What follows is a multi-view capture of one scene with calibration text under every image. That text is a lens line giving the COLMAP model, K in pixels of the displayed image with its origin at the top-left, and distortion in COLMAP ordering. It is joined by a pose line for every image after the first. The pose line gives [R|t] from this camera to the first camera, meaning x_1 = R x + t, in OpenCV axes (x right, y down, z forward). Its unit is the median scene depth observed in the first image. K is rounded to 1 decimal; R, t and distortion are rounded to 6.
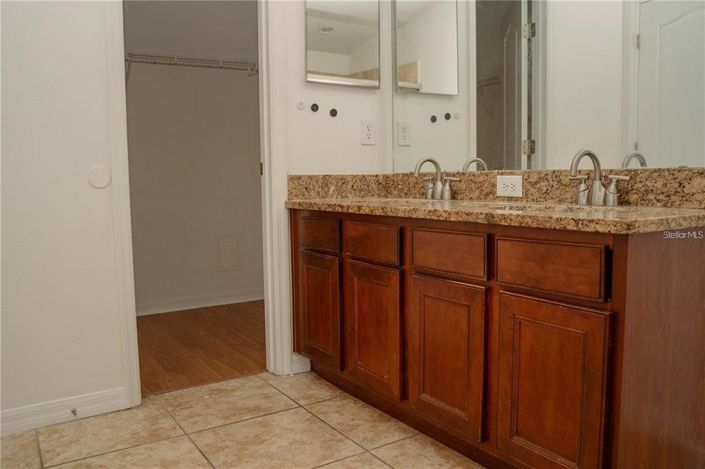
lens RADIAL K [[573.2, 0, 352.5], [0, 573.2, 234.5], [0, 0, 1]] dist [-0.072908, 0.013947]
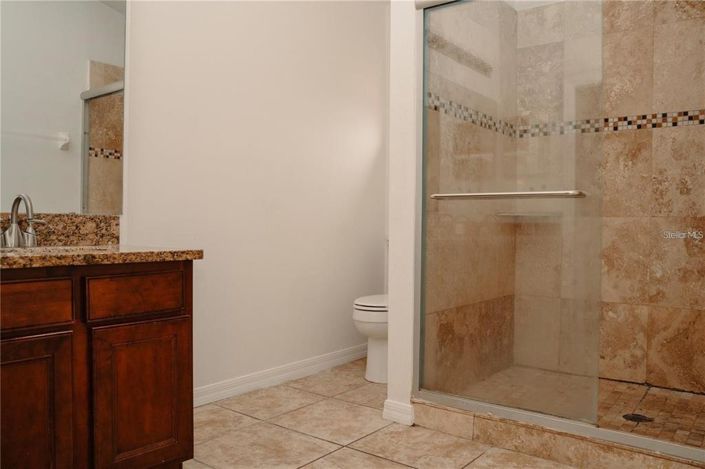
lens RADIAL K [[573.2, 0, 352.5], [0, 573.2, 234.5], [0, 0, 1]] dist [-0.072908, 0.013947]
pose [[-0.334048, -0.005809, 0.942538, -0.789987], [0.084253, 0.995794, 0.035998, -0.062857], [-0.938783, 0.091437, -0.332153, 0.799232]]
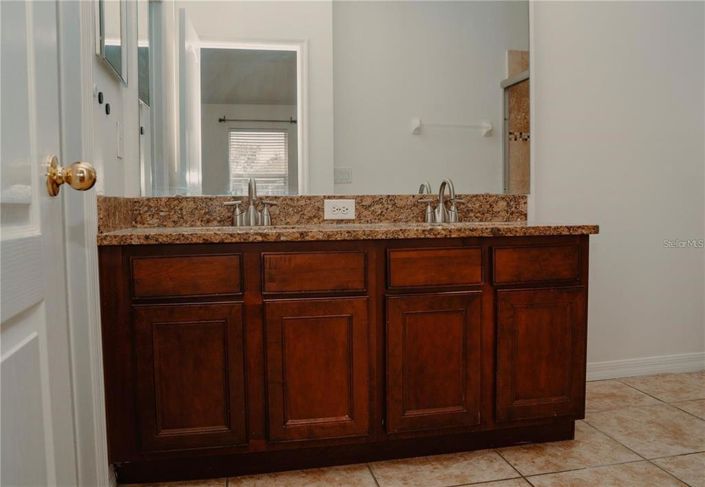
lens RADIAL K [[596.8, 0, 352.5], [0, 596.8, 243.5], [0, 0, 1]] dist [-0.084559, 0.014054]
pose [[0.362195, -0.050703, 0.930722, -0.951805], [0.095848, 0.995252, 0.016918, -0.049162], [-0.927161, 0.083080, 0.365336, 0.738216]]
